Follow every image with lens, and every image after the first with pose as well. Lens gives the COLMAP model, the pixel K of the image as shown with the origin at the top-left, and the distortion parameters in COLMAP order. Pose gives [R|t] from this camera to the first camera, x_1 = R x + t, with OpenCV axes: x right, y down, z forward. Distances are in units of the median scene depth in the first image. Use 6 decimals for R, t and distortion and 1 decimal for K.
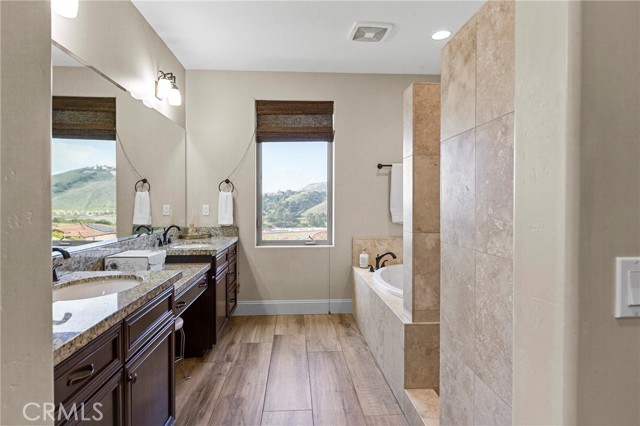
lens RADIAL K [[332.8, 0, 319.7], [0, 332.8, 209.3], [0, 0, 1]] dist [0.004118, 0.000806]
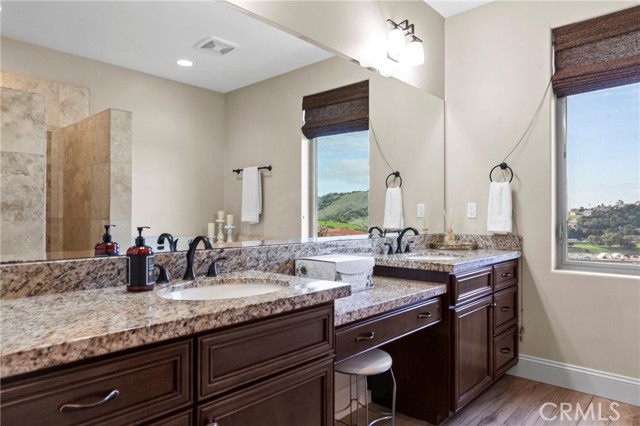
lens RADIAL K [[407.6, 0, 319.2], [0, 407.6, 215.8], [0, 0, 1]] dist [-0.005758, -0.001524]
pose [[0.682952, -0.005352, -0.730443, 0.061704], [-0.008463, 0.999848, -0.015238, 0.030458], [0.730414, 0.016588, 0.682803, 0.200869]]
